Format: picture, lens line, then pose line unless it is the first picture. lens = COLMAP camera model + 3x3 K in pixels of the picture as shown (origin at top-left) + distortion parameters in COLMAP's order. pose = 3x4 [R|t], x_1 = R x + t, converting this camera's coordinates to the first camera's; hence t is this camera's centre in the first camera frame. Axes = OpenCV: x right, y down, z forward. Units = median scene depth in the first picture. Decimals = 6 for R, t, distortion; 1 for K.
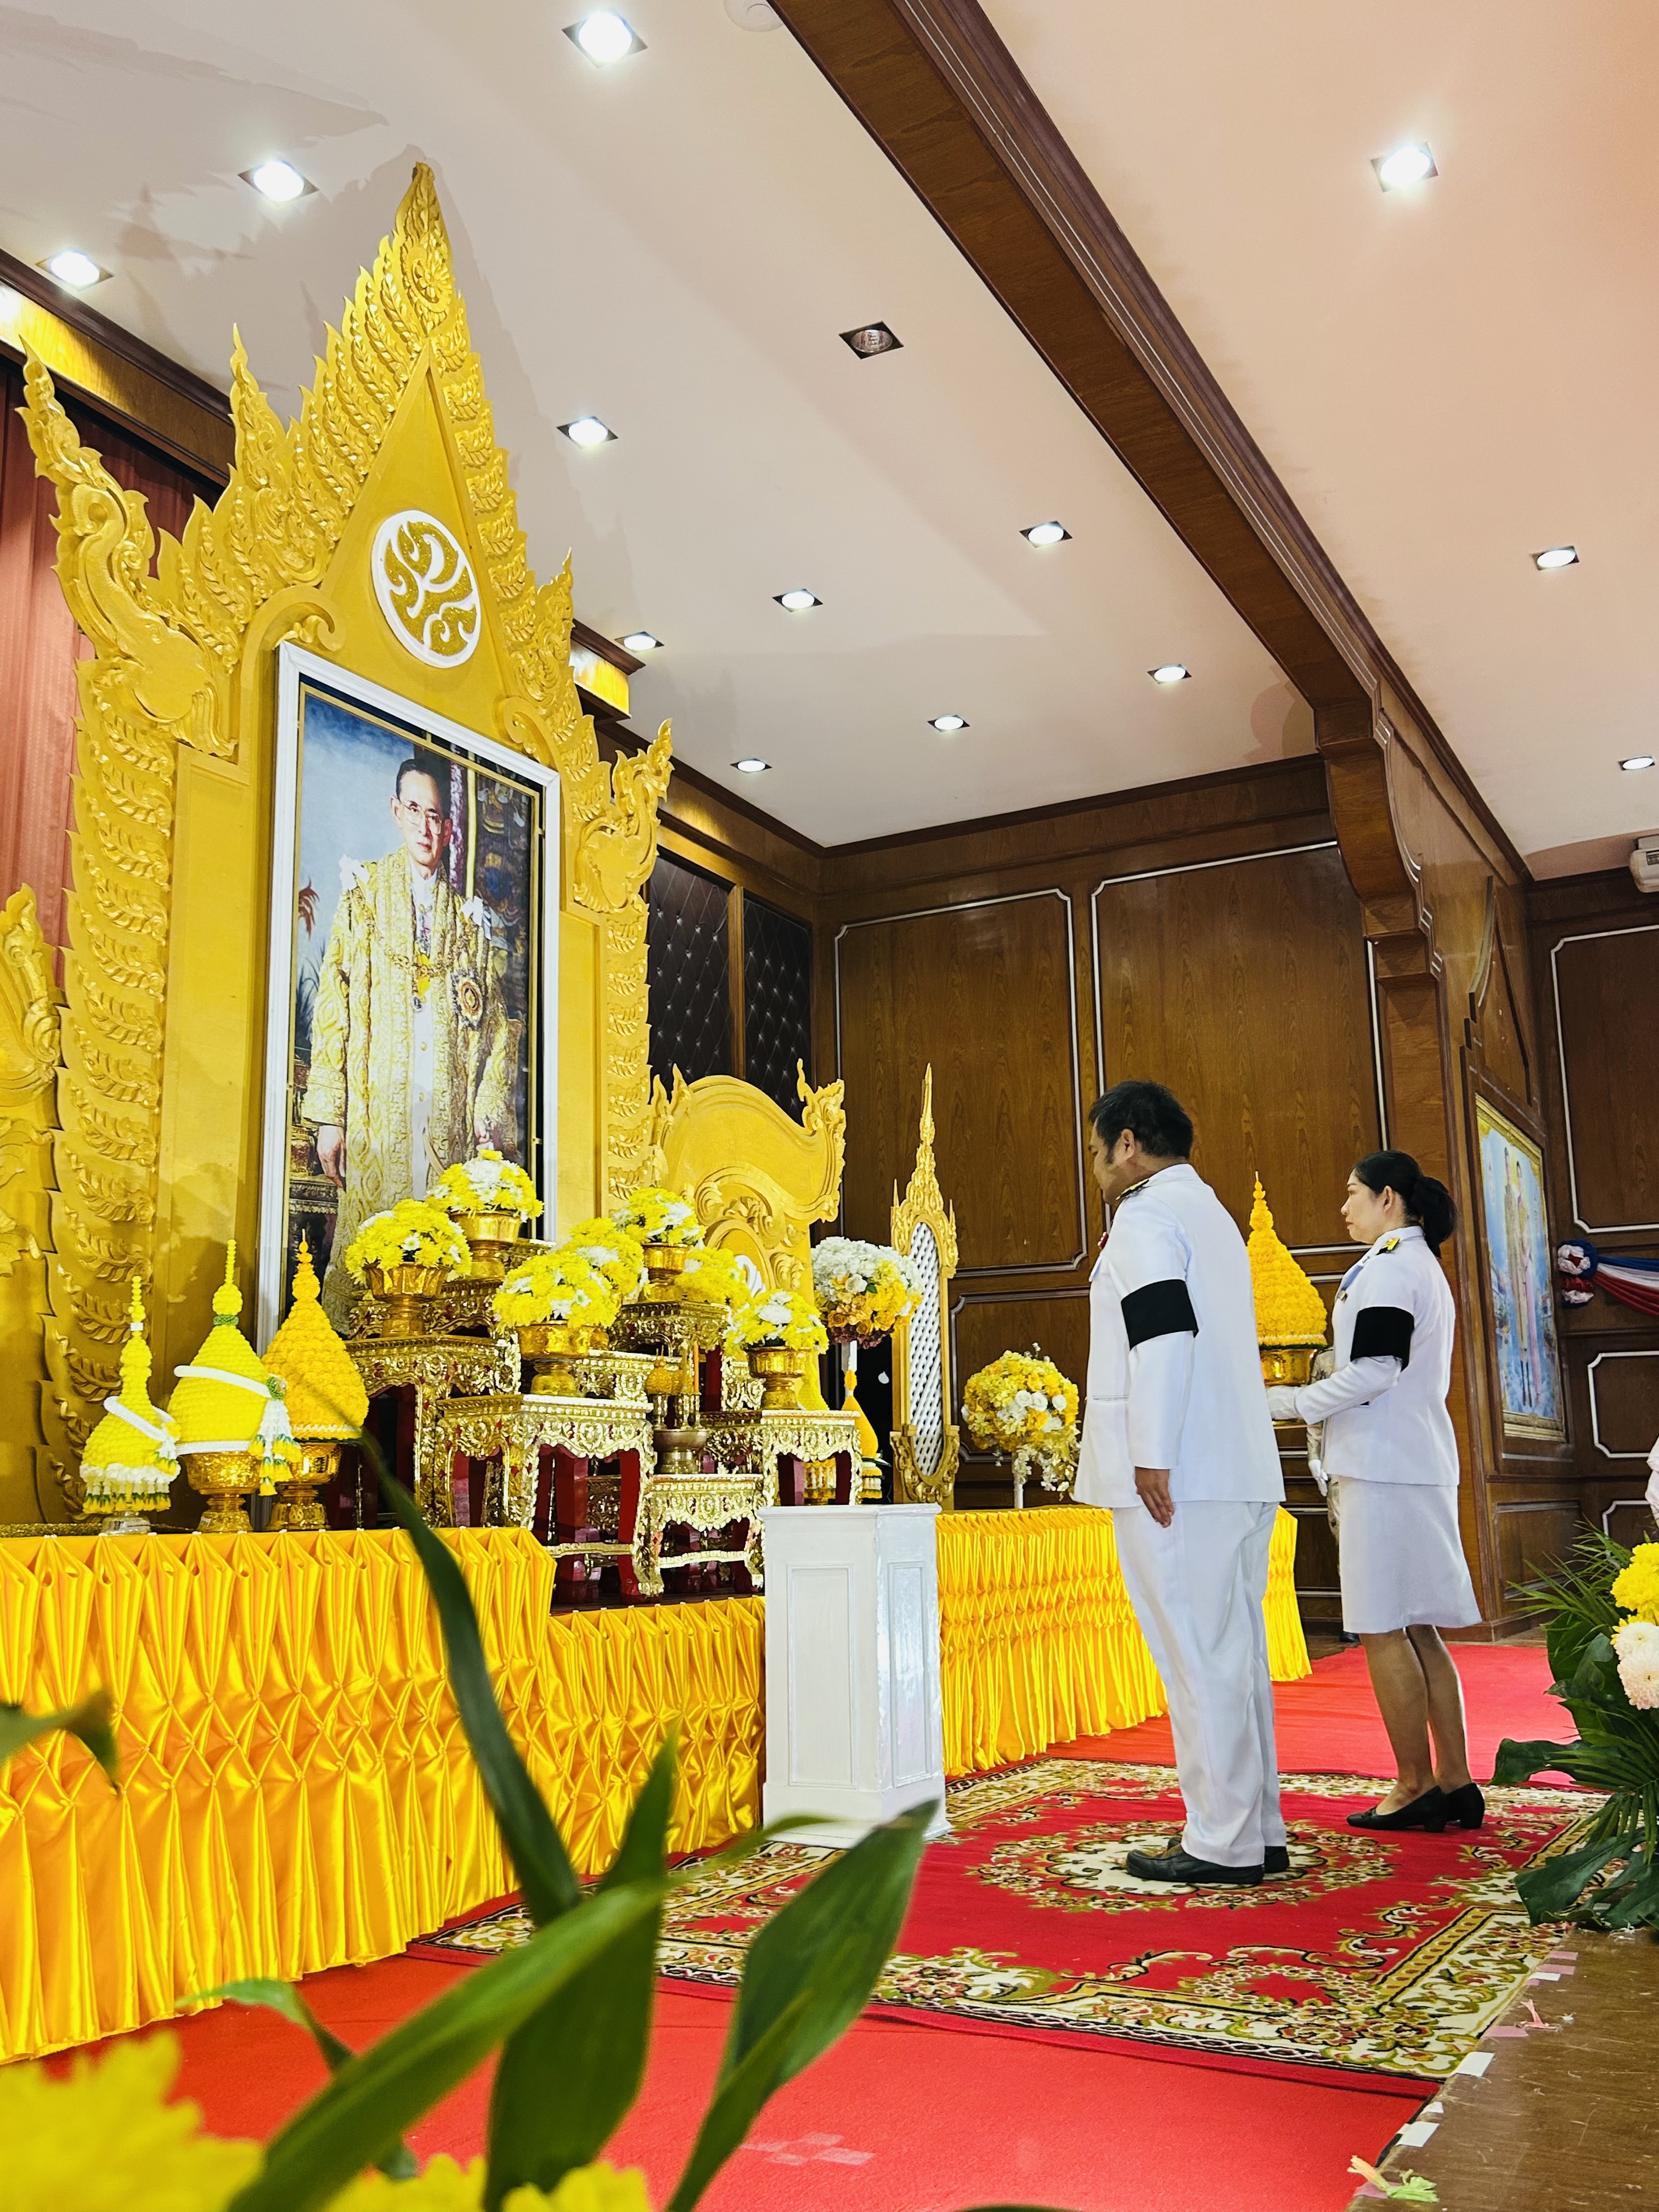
lens RADIAL K [[1962.9, 0, 843.7], [0, 1962.9, 1097.9], [0, 0, 1]] dist [-0.029020, -0.009750]
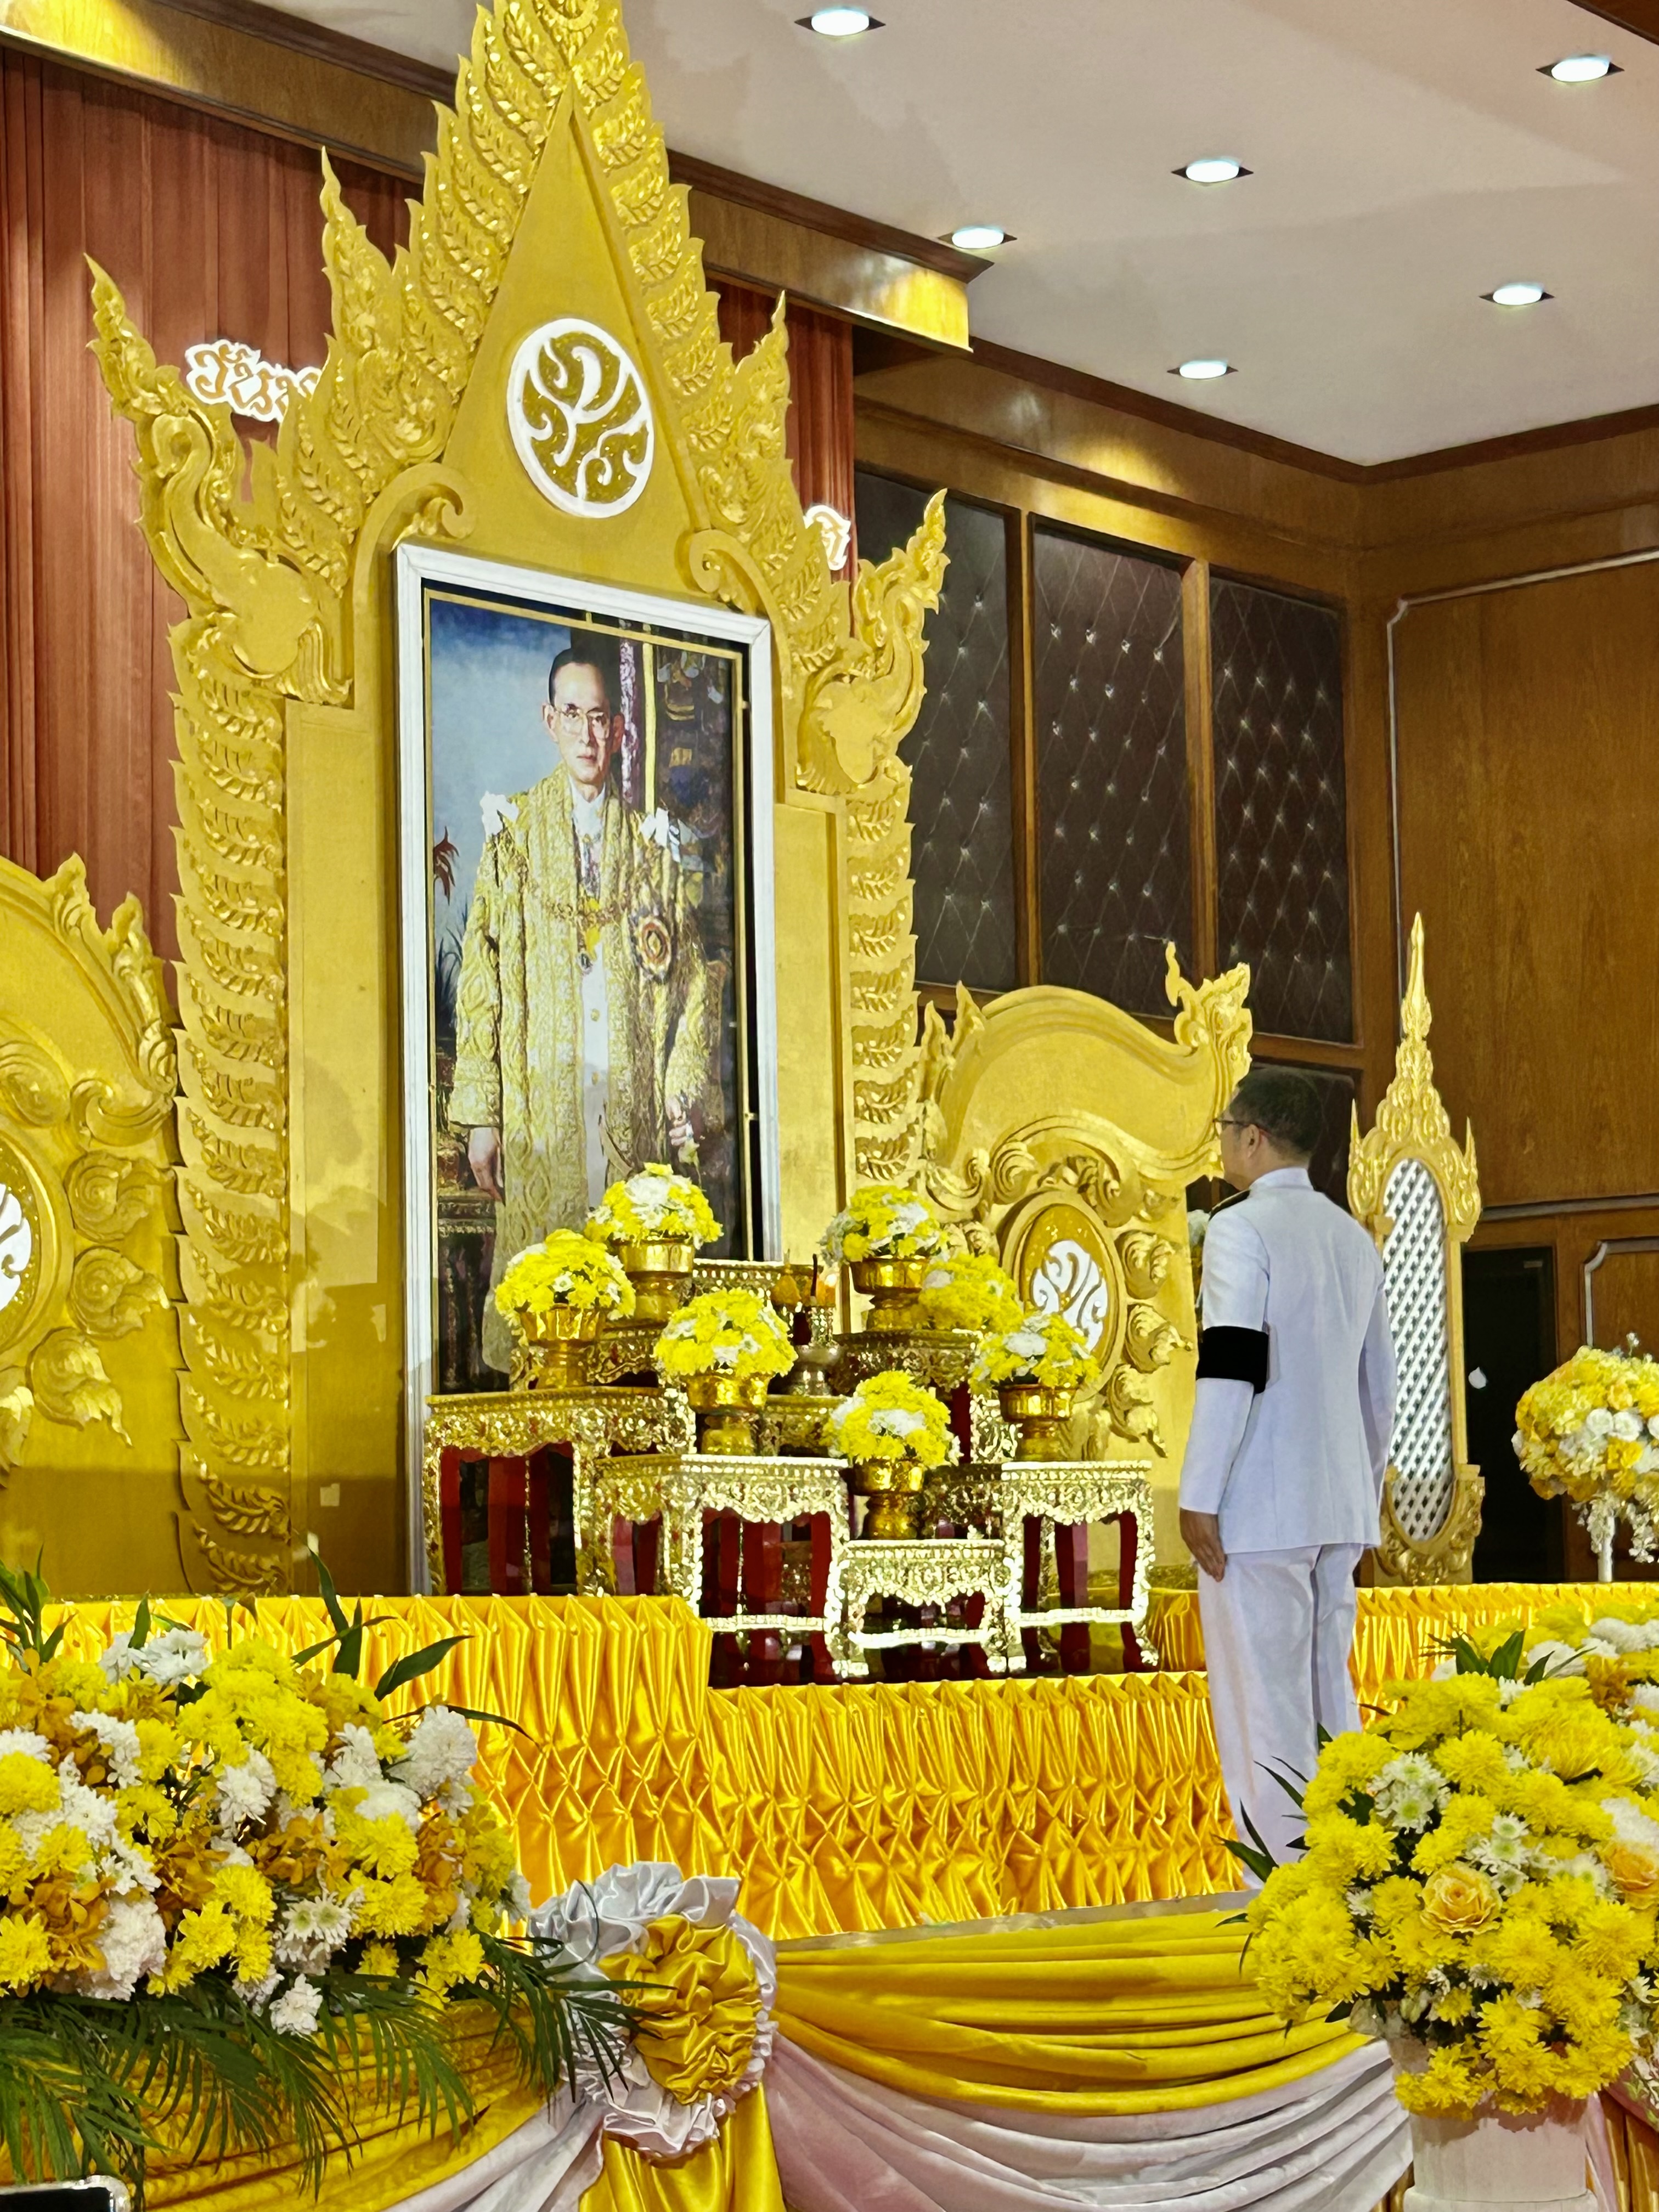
lens RADIAL K [[4427.3, 0, 834.3], [0, 4427.3, 1115.7], [0, 0, 1]] dist [-0.150859, 0.000000]
pose [[0.976291, -0.020687, -0.215472, 0.267679], [0.040808, 0.995164, 0.089355, -0.141278], [0.212582, -0.096029, 0.972413, -0.736931]]
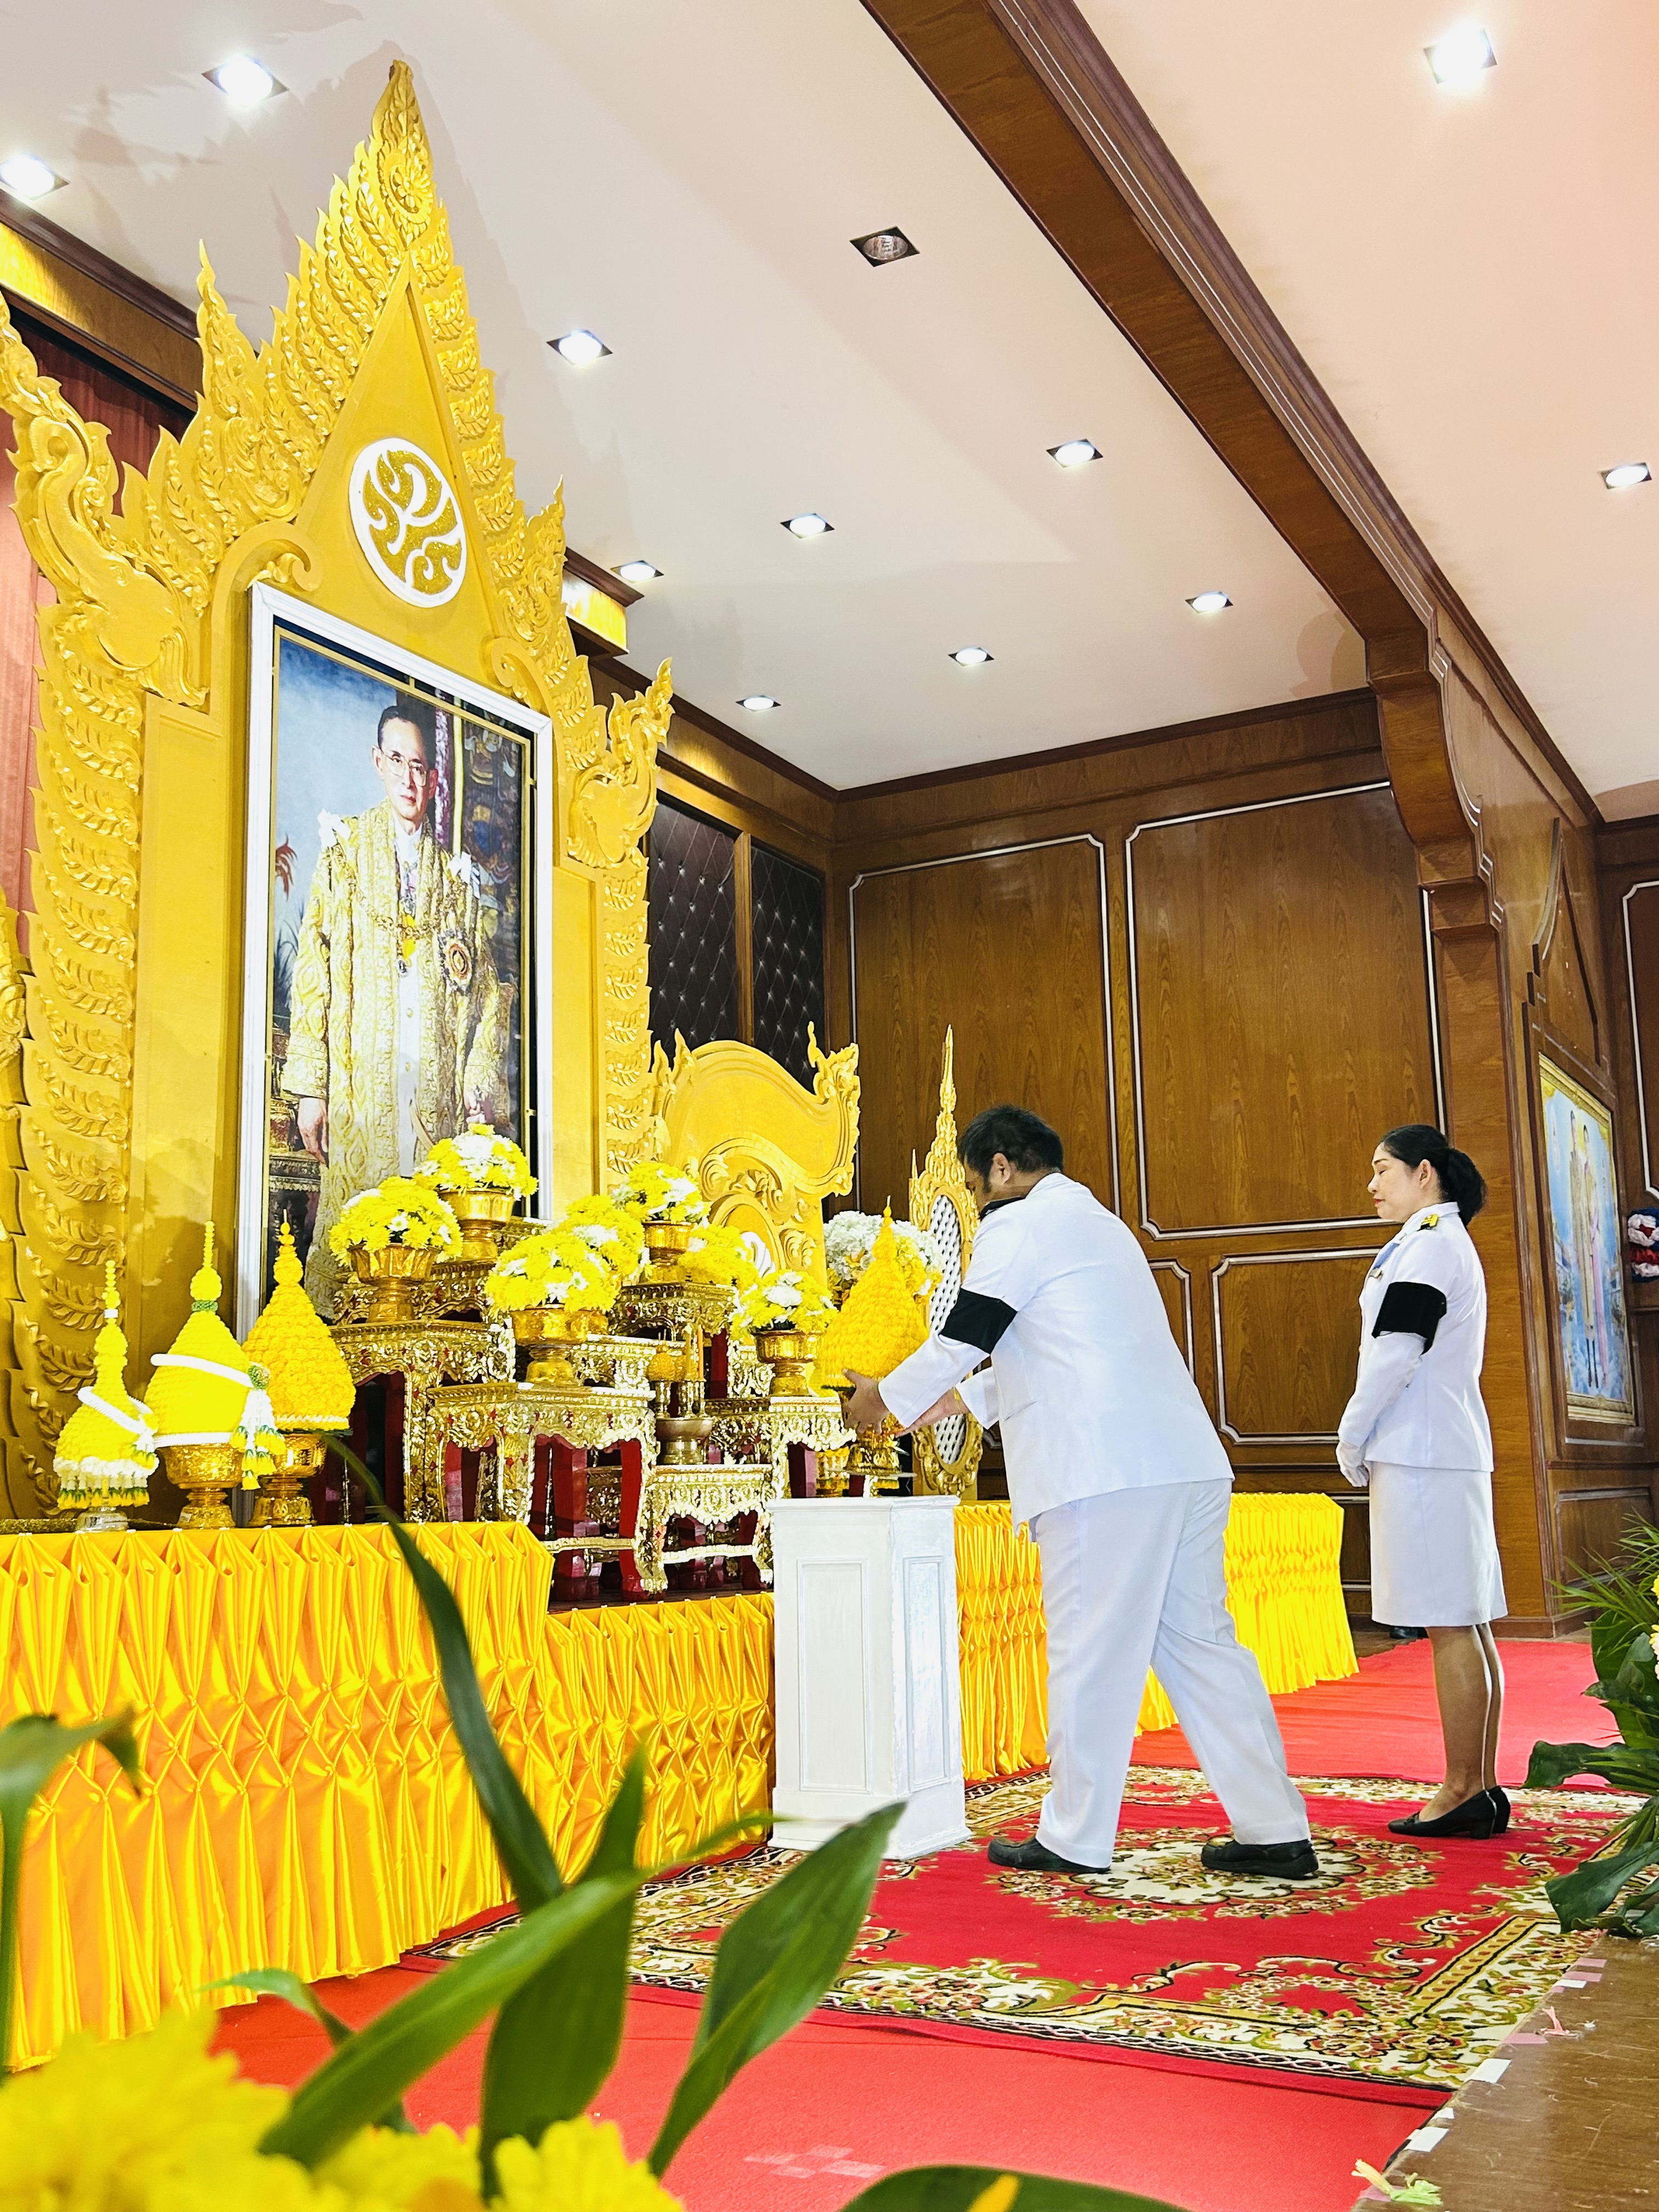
lens RADIAL K [[2116.3, 0, 851.7], [0, 2116.3, 1115.7], [0, 0, 1]] dist [-0.035044, 0.000000]
pose [[0.999983, -0.003102, -0.004883, 0.002752], [0.003238, 0.999597, 0.028200, -0.004772], [0.004794, -0.028216, 0.999590, -0.013995]]
